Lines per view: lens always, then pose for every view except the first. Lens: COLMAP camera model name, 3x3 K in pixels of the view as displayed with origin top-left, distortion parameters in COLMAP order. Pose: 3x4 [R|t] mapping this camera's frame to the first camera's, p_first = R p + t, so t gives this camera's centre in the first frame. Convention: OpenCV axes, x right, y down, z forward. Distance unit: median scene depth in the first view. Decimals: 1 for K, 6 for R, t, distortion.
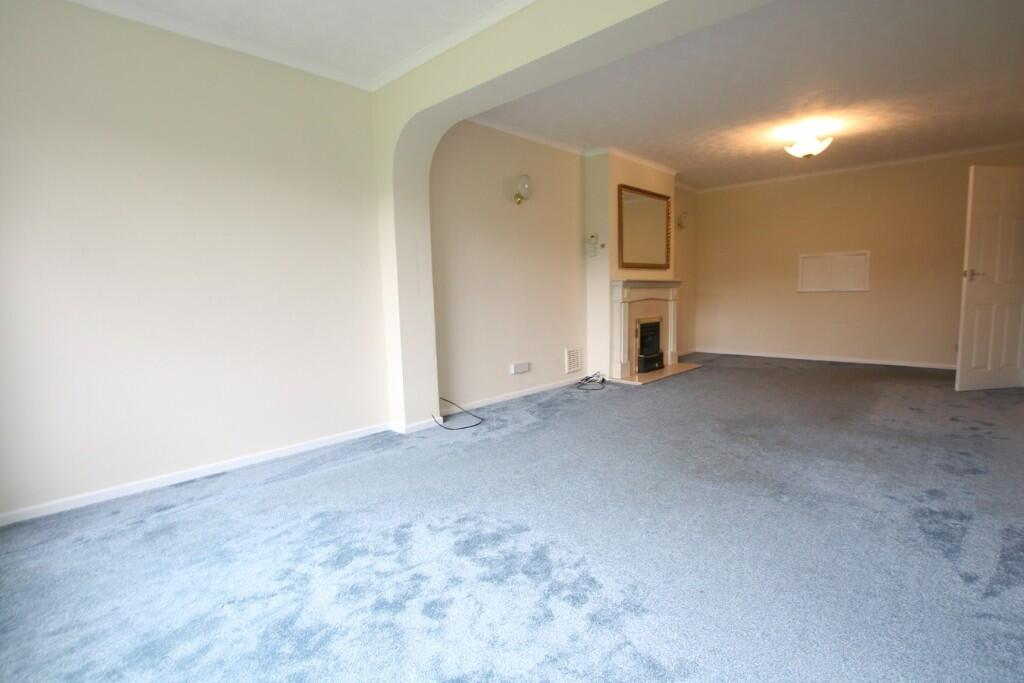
lens RADIAL K [[490.1, 0, 512.0], [0, 490.1, 341.5], [0, 0, 1]] dist [-0.004780, -0.000917]
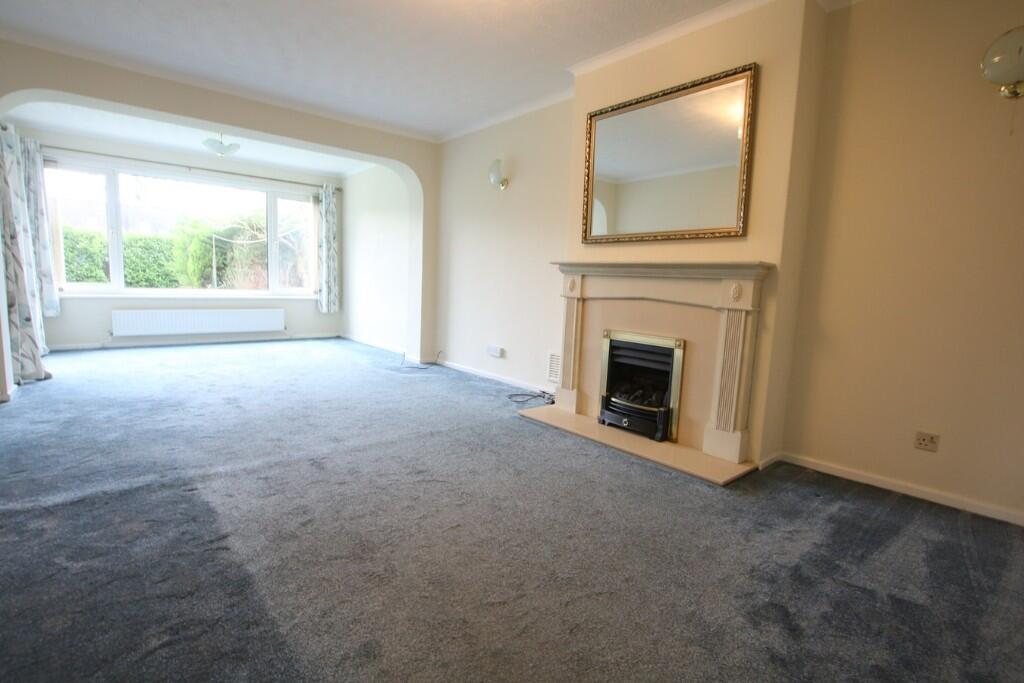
lens RADIAL K [[490.1, 0, 512.0], [0, 490.1, 341.5], [0, 0, 1]] dist [-0.004780, -0.000917]
pose [[-0.078593, 0.142032, -0.986737, 0.864054], [-0.143762, 0.977838, 0.152202, -0.105936], [0.986487, 0.153817, -0.056433, 0.924388]]
